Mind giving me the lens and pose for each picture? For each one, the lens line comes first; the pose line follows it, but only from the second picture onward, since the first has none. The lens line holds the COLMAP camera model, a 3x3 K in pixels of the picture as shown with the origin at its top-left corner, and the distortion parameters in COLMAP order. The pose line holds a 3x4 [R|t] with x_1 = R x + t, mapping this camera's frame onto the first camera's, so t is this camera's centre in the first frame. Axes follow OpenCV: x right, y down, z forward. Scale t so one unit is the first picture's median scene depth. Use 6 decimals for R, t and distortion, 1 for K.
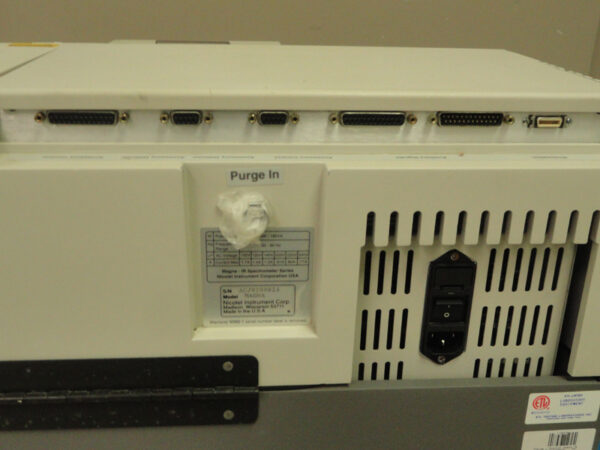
lens RADIAL K [[636.8, 0, 300.0], [0, 636.8, 225.0], [0, 0, 1]] dist [-0.019148, -0.015456]
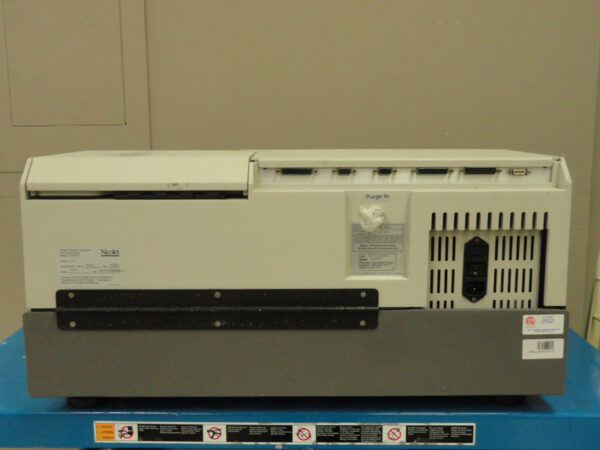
lens RADIAL K [[636.8, 0, 300.0], [0, 636.8, 225.0], [0, 0, 1]] dist [-0.019148, -0.015456]
pose [[0.997361, -0.014558, -0.071132, -0.162997], [-0.001396, 0.975665, -0.219264, 0.438080], [0.072594, 0.218785, 0.973069, -0.967066]]
